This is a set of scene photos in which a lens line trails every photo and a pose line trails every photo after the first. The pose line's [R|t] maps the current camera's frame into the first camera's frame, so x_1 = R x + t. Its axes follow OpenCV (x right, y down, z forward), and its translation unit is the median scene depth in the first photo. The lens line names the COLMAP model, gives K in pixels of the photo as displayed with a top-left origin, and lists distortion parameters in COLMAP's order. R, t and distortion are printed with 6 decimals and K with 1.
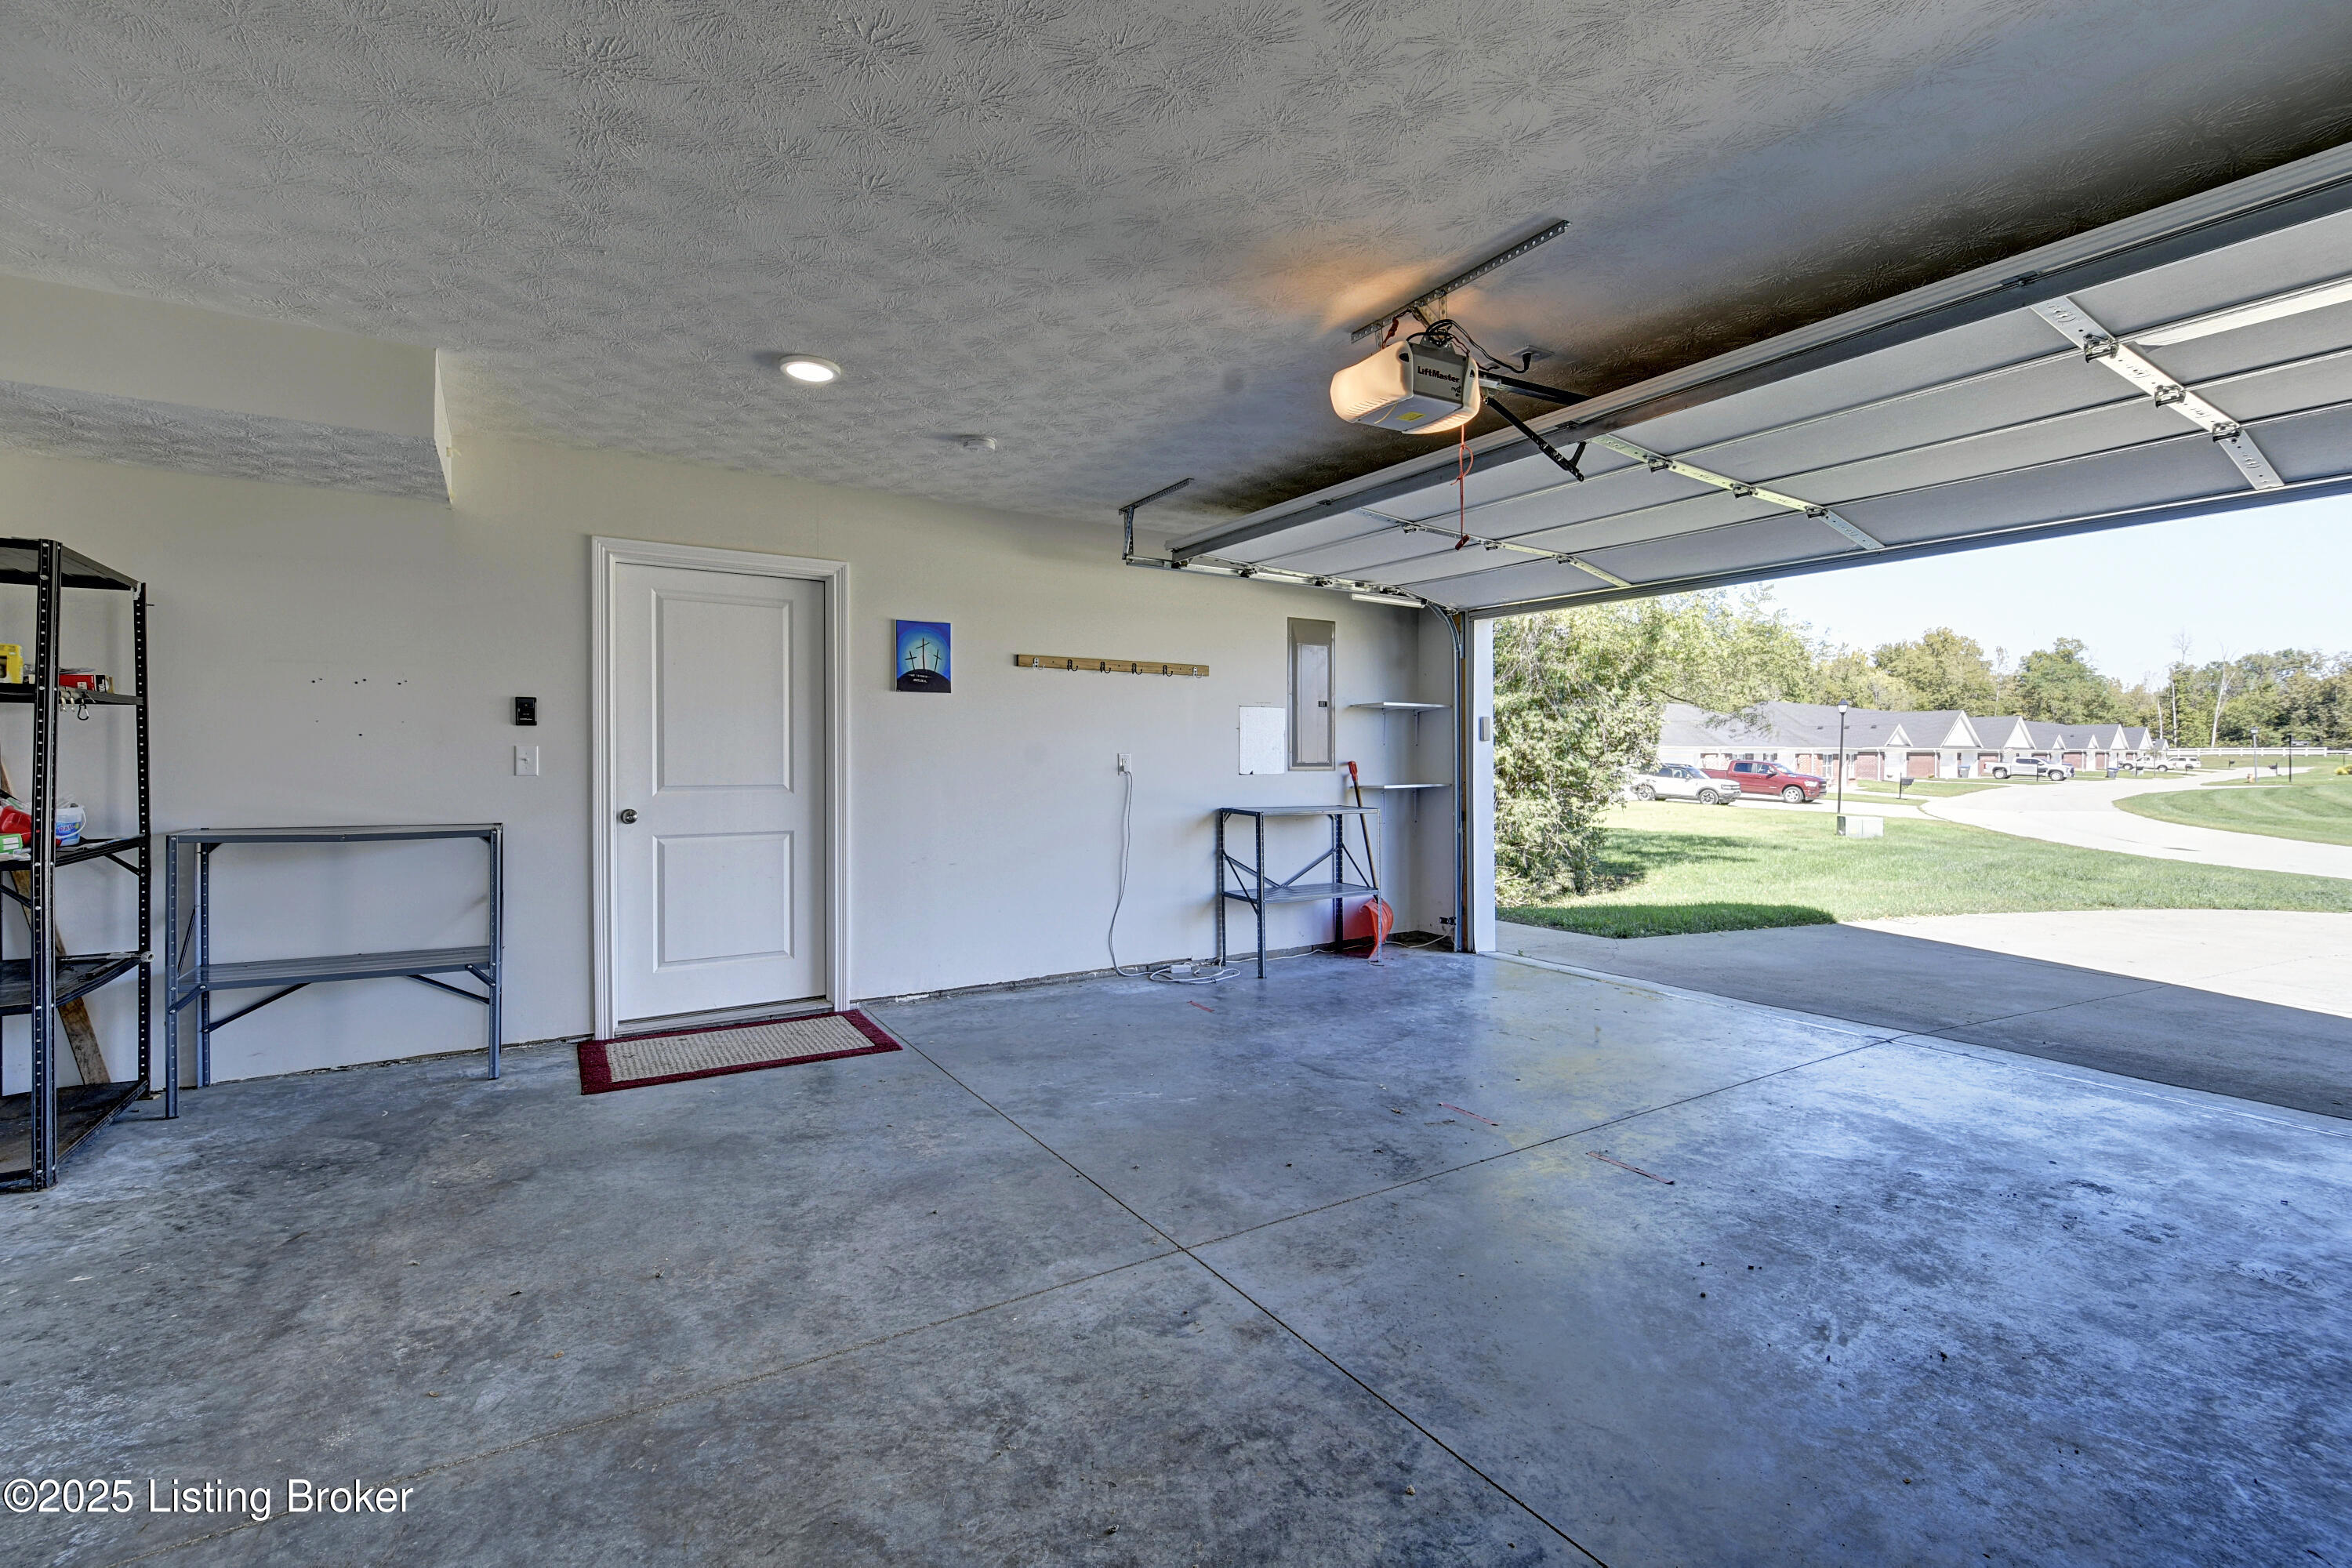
lens RADIAL K [[1030.2, 0, 1177.9], [0, 1030.2, 768.6], [0, 0, 1]] dist [0.000080, 0.000002]
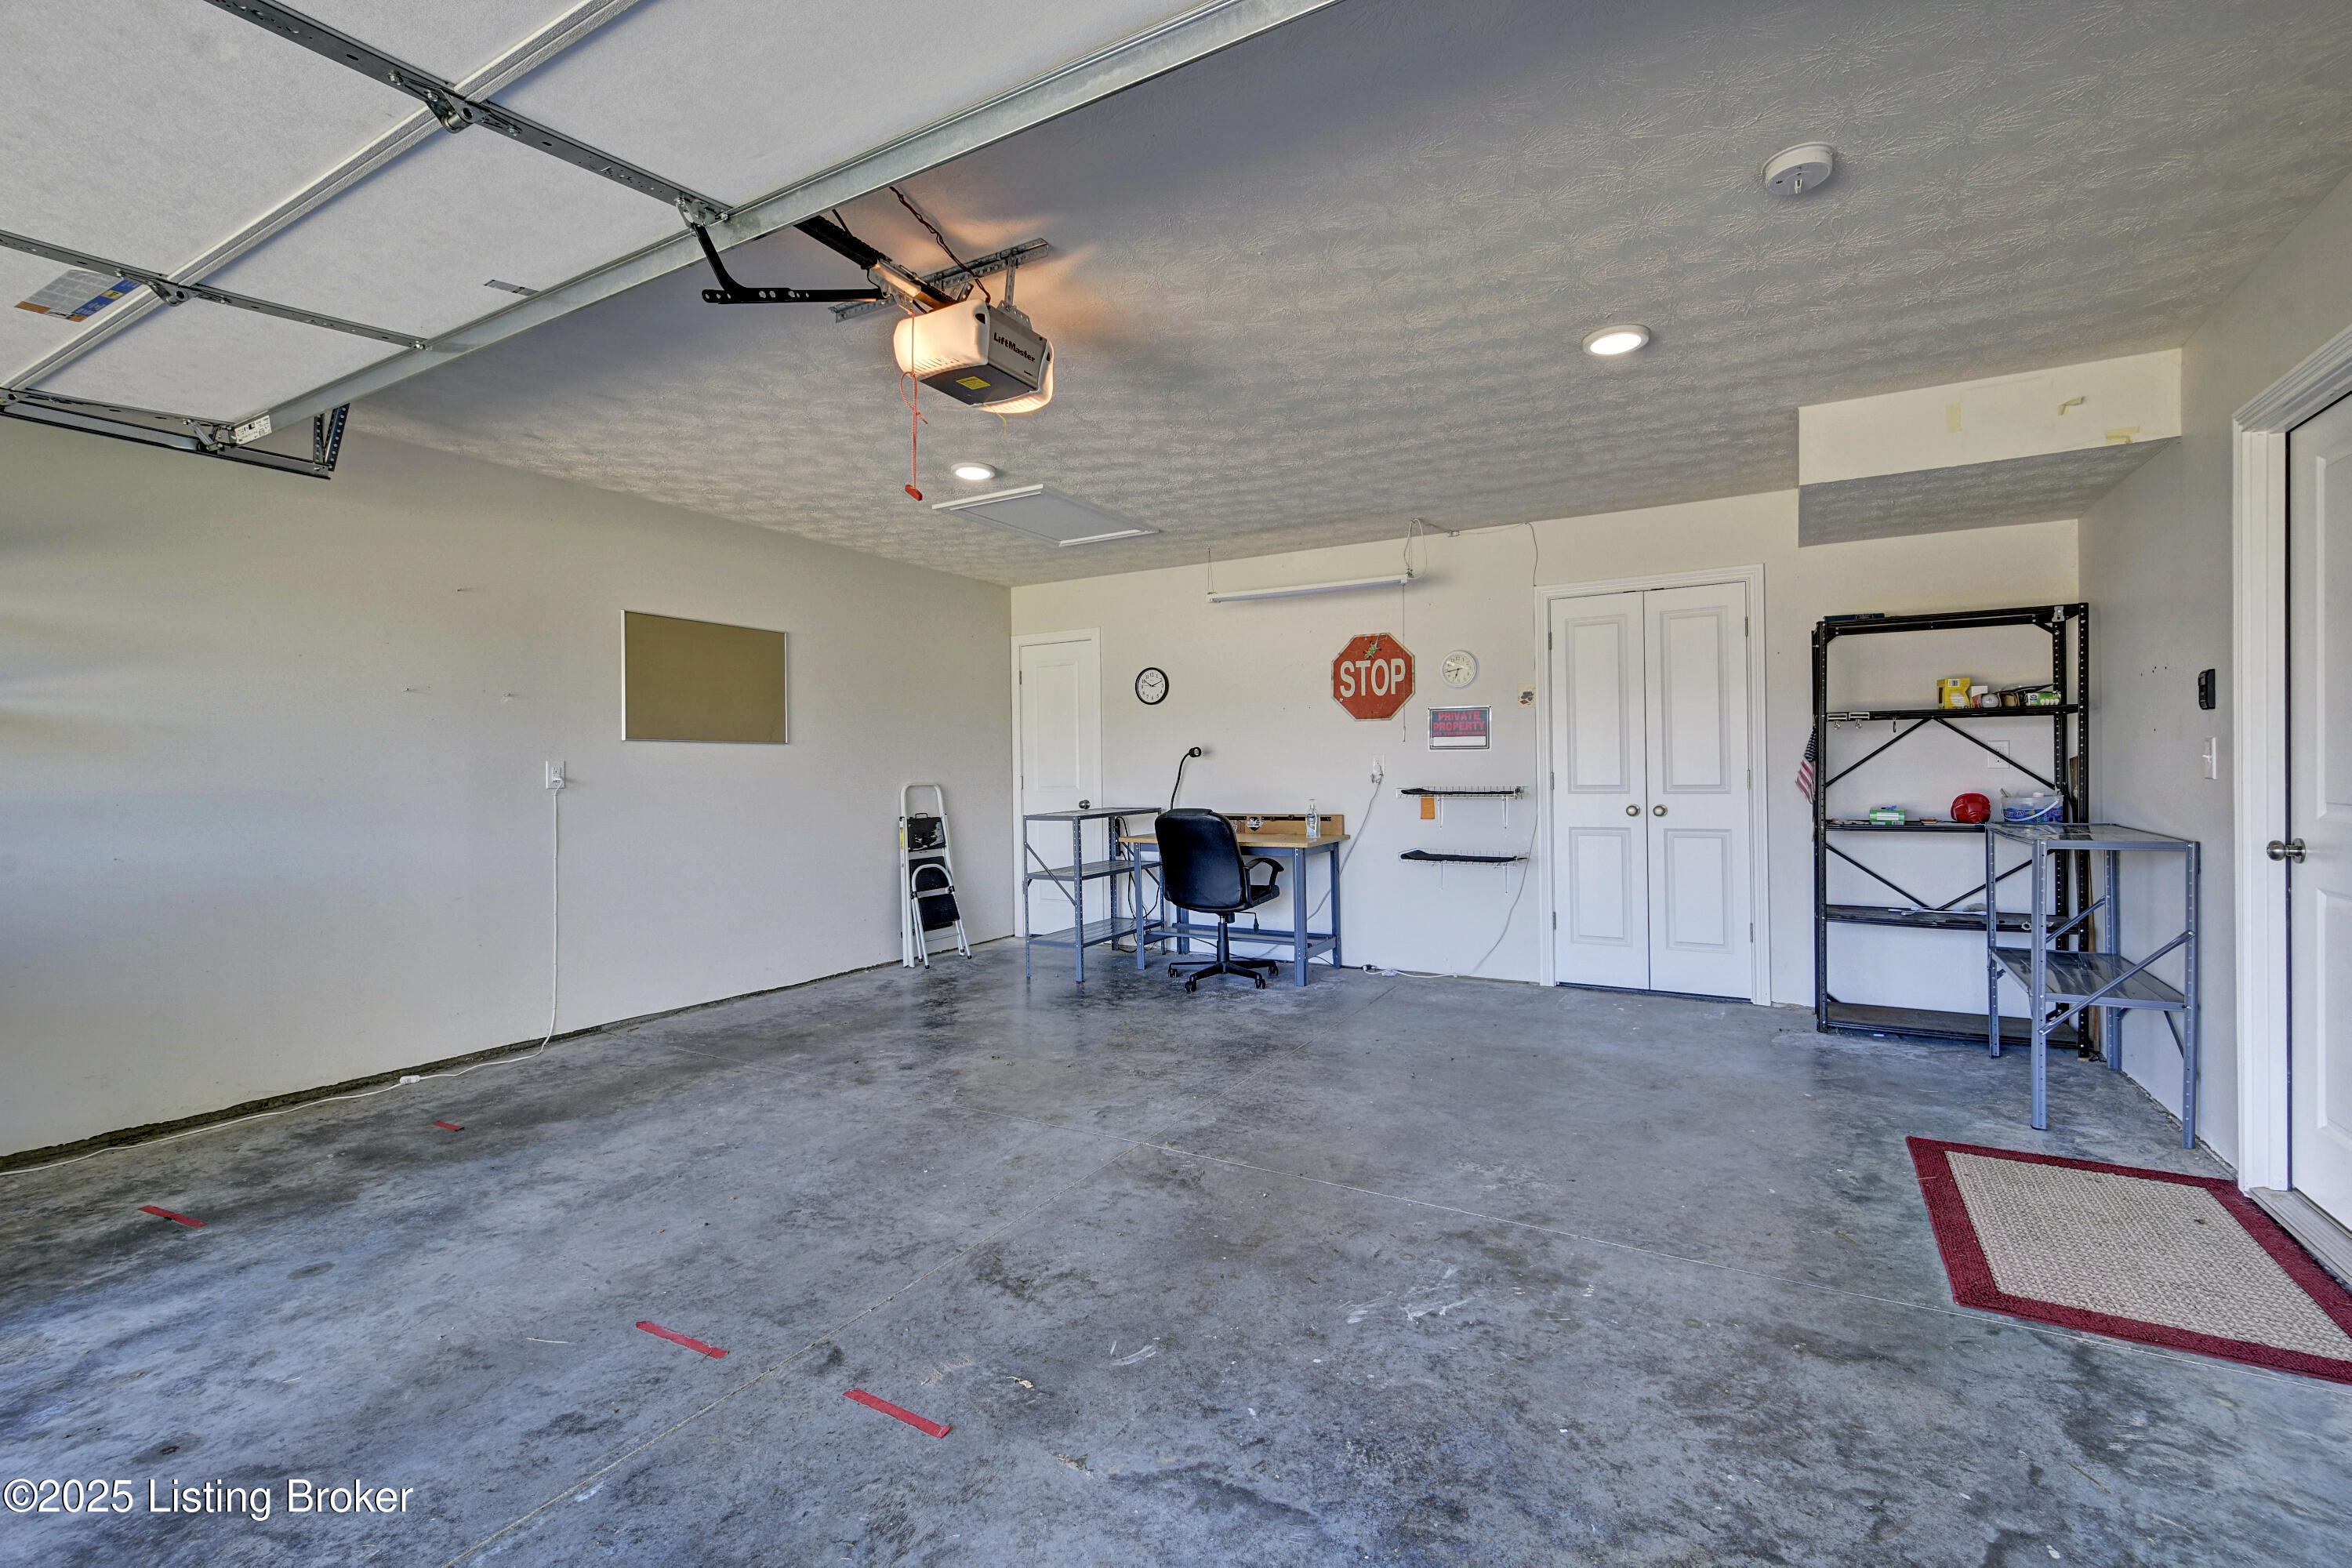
lens RADIAL K [[1030.2, 0, 1177.9], [0, 1030.2, 768.6], [0, 0, 1]] dist [0.000080, 0.000002]
pose [[-0.887441, 0.005852, -0.460885, 0.429952], [0.002360, 0.999964, 0.008154, -0.009885], [0.460916, 0.006149, -0.887423, 1.672465]]
